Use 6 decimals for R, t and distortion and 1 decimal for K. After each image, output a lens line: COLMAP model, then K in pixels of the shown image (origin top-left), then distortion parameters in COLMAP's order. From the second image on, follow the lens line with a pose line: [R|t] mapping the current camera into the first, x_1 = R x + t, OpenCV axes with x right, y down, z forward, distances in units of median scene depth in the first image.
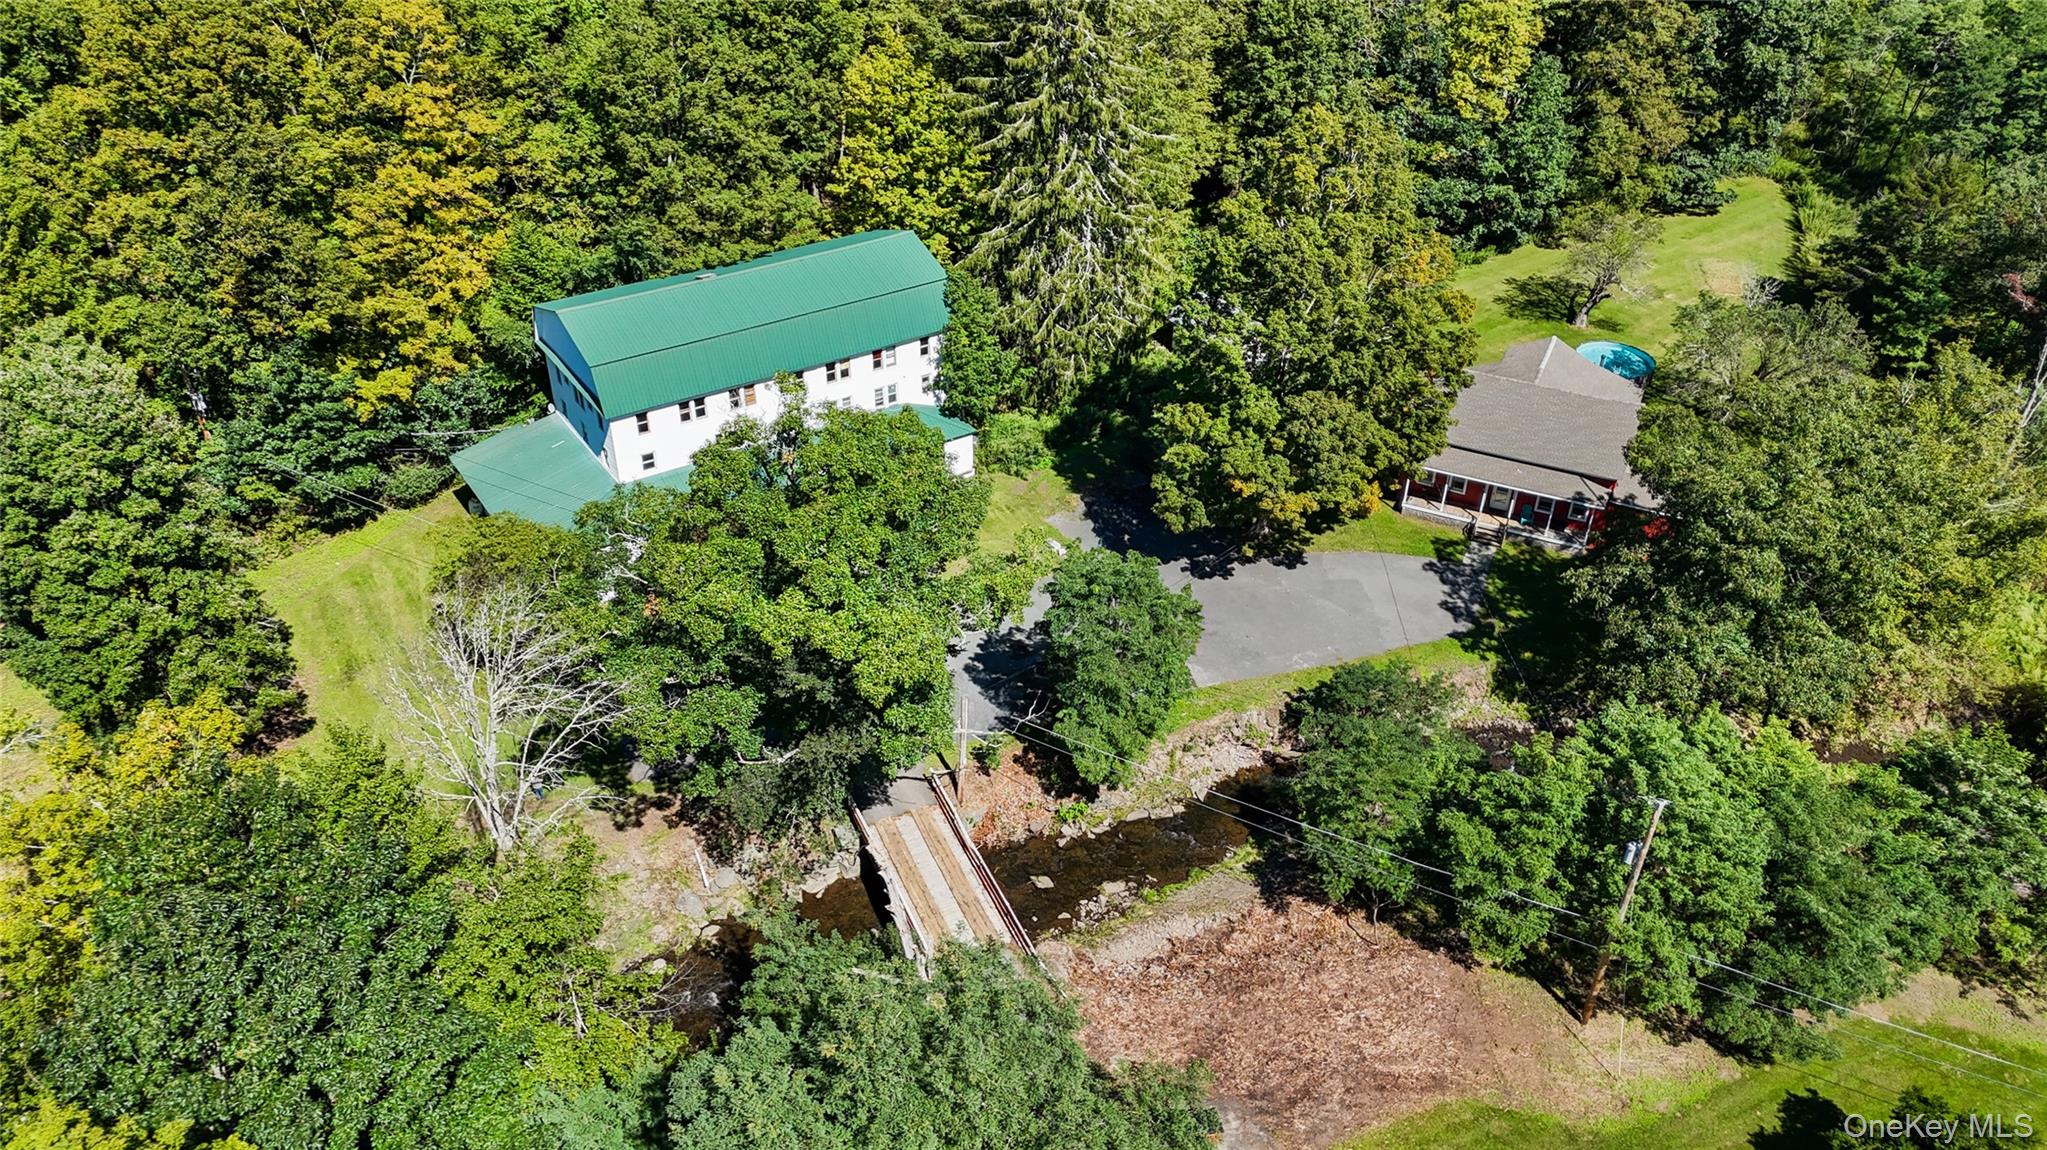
lens RADIAL K [[1462.2, 0, 1021.0], [0, 1462.2, 568.0], [0, 0, 1]] dist [0.085226, 0.000428]
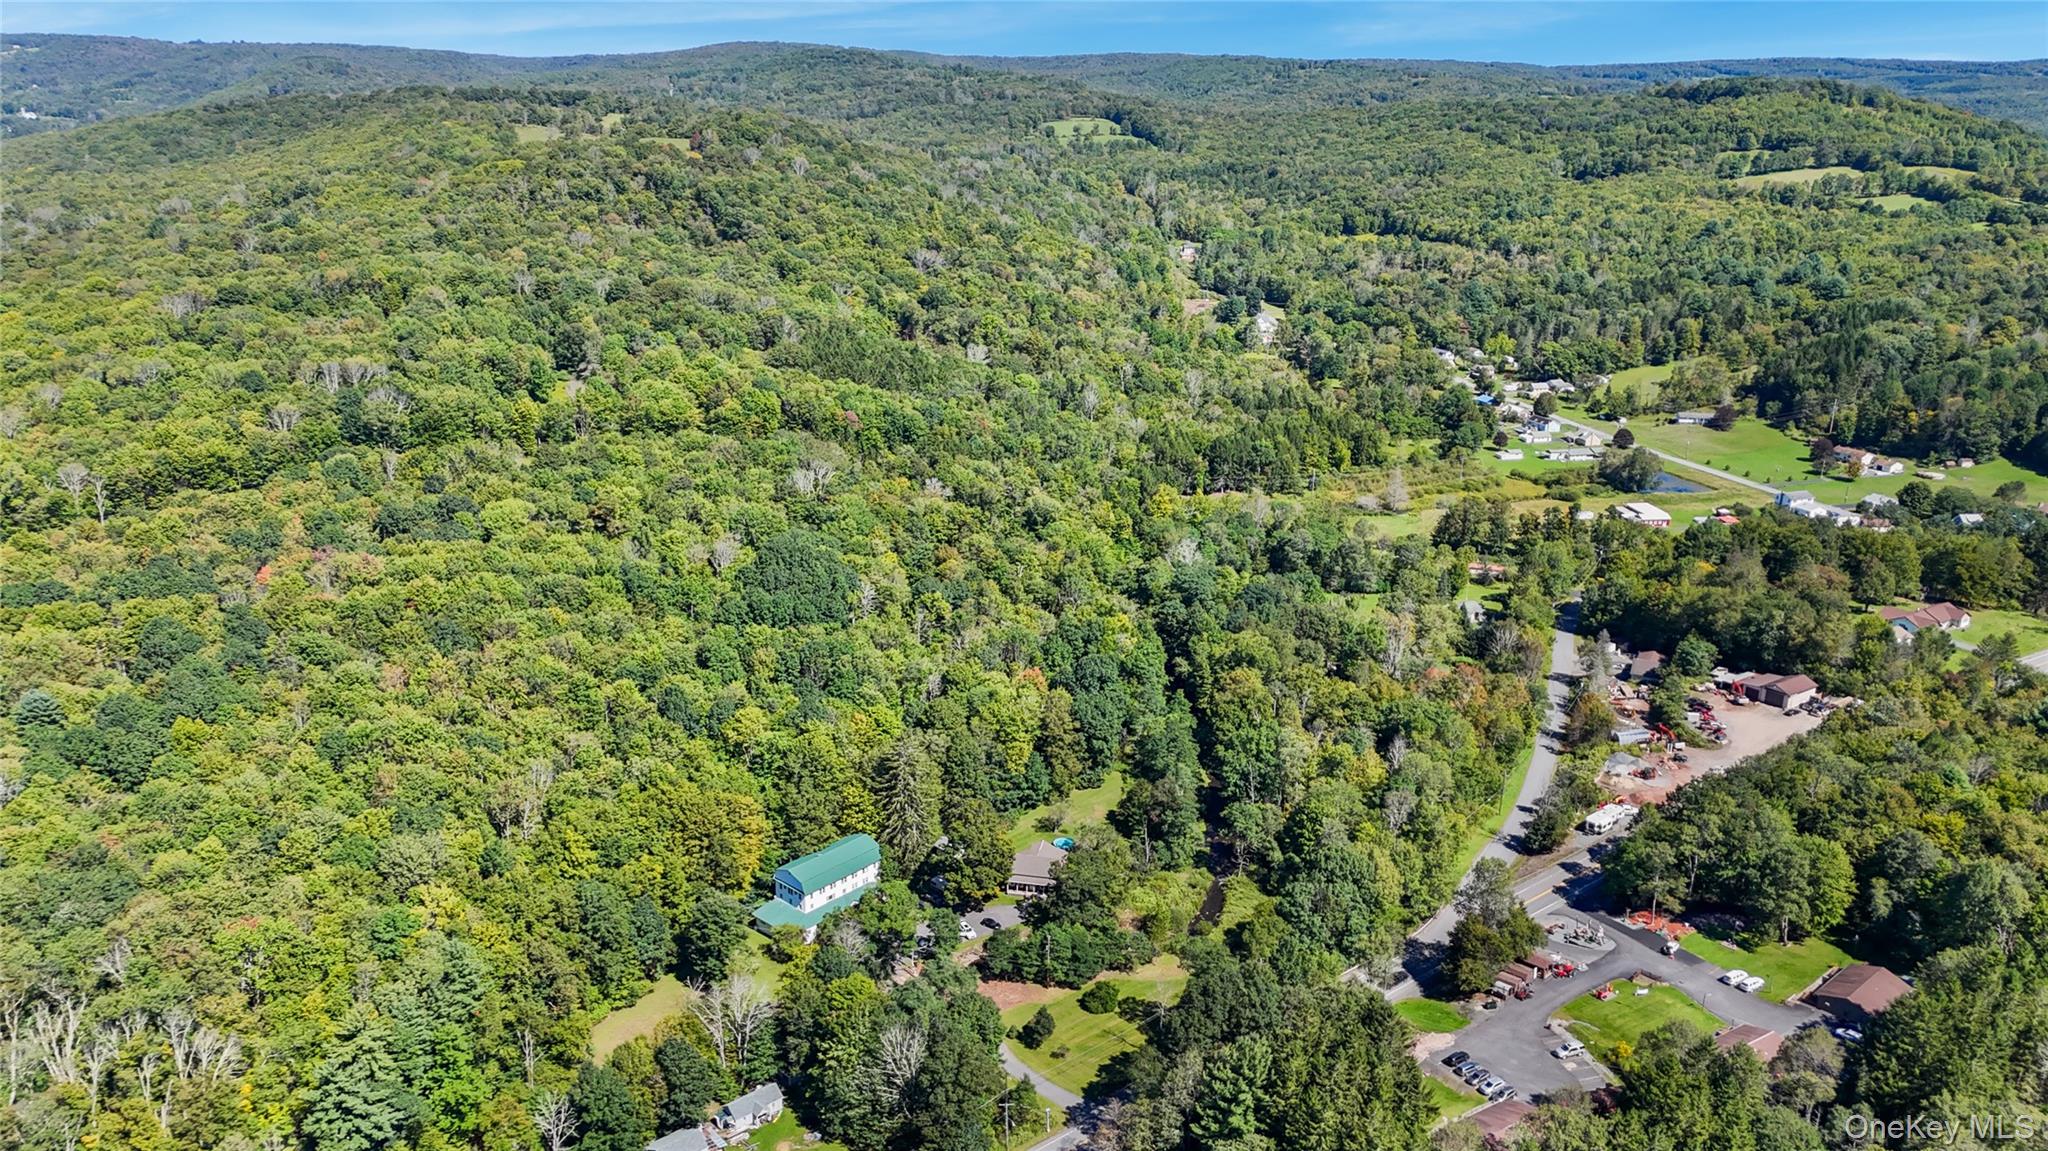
lens RADIAL K [[1462.9, 0, 1029.8], [0, 1462.9, 571.4], [0, 0, 1]] dist [0.085226, 0.000428]
pose [[0.968704, -0.077472, 0.235820, -0.516852], [0.143965, 0.949286, -0.279518, 0.241294], [-0.202206, 0.304720, 0.930730, -2.812590]]
